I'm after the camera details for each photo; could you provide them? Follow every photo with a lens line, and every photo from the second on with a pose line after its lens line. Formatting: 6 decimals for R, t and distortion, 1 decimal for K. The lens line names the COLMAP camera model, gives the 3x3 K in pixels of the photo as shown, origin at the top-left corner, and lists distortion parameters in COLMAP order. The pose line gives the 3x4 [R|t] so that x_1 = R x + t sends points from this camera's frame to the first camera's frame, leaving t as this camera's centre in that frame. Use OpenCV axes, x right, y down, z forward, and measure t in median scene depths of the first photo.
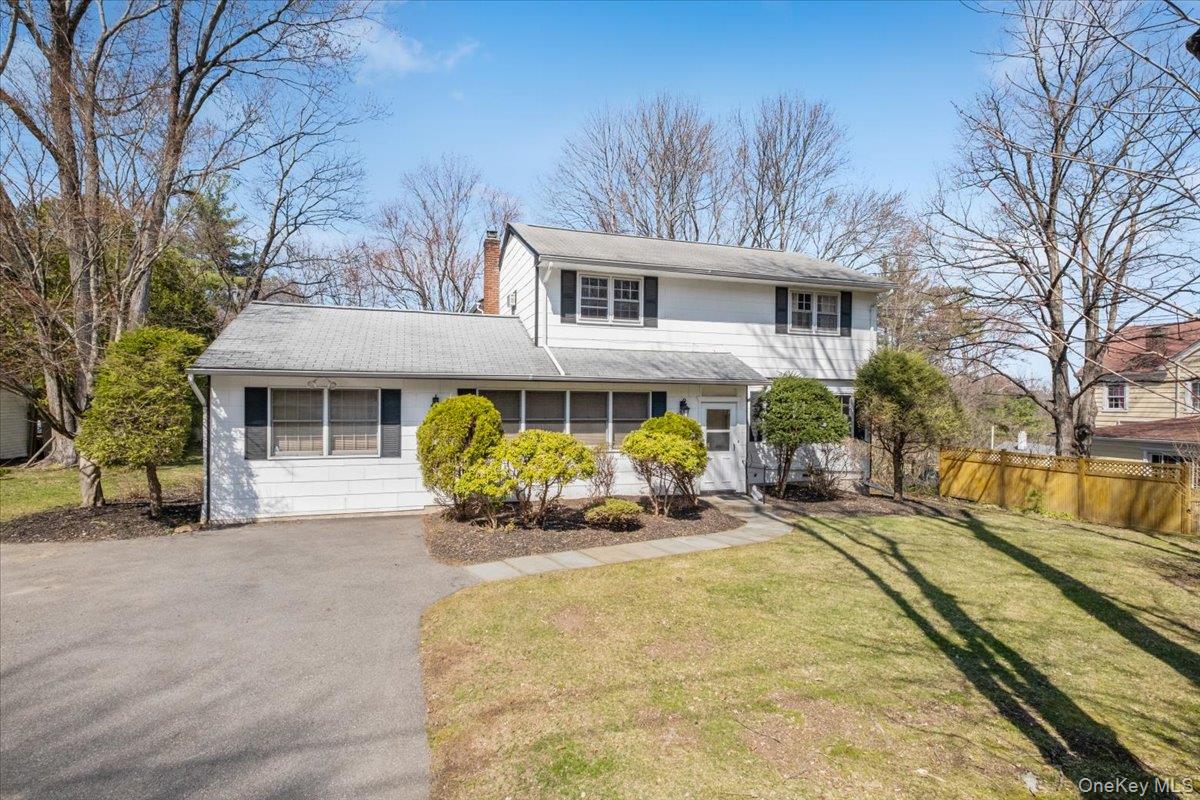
lens RADIAL K [[587.6, 0, 606.3], [0, 587.6, 402.6], [0, 0, 1]] dist [0.002669, 0.000052]
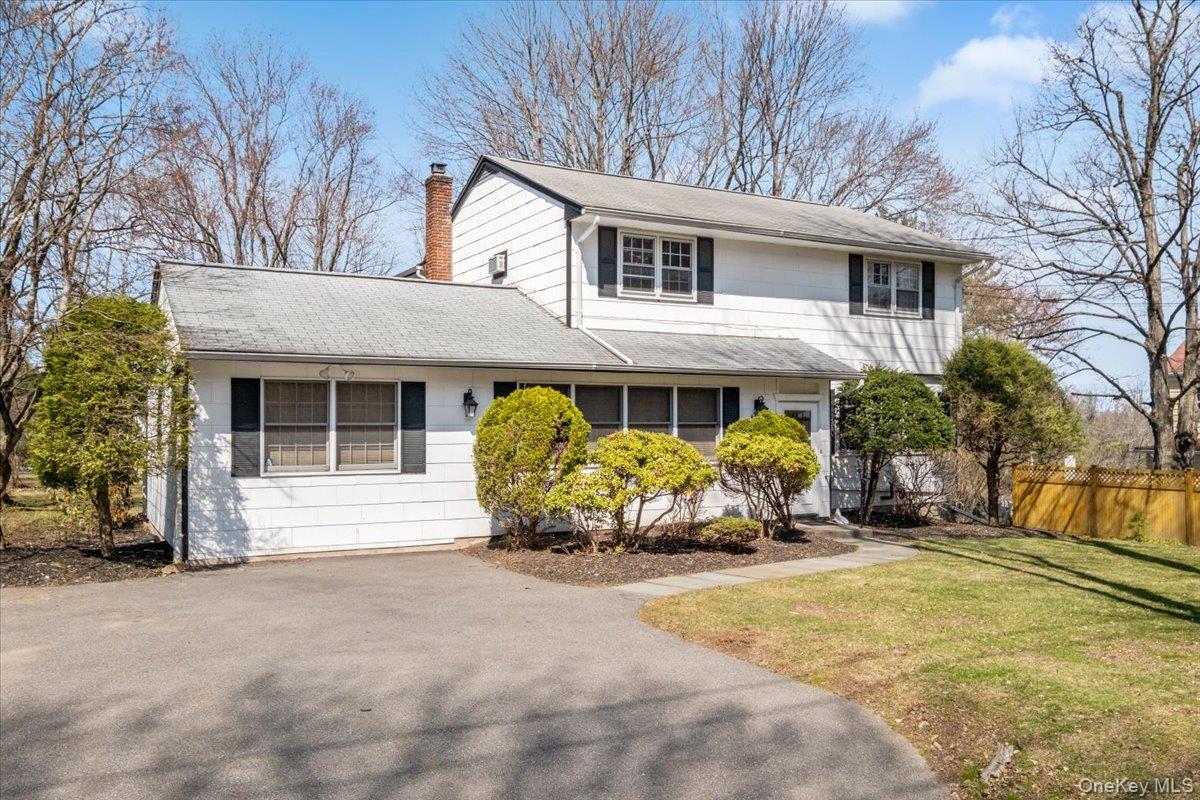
lens RADIAL K [[947.0, 0, 600.6], [0, 947.0, 421.7], [0, 0, 1]] dist [0.001107, 0.002735]
pose [[0.984030, -0.009214, 0.177766, -0.275561], [0.010371, 0.999931, -0.005578, 0.029266], [-0.177702, 0.007333, 0.984057, -0.178839]]
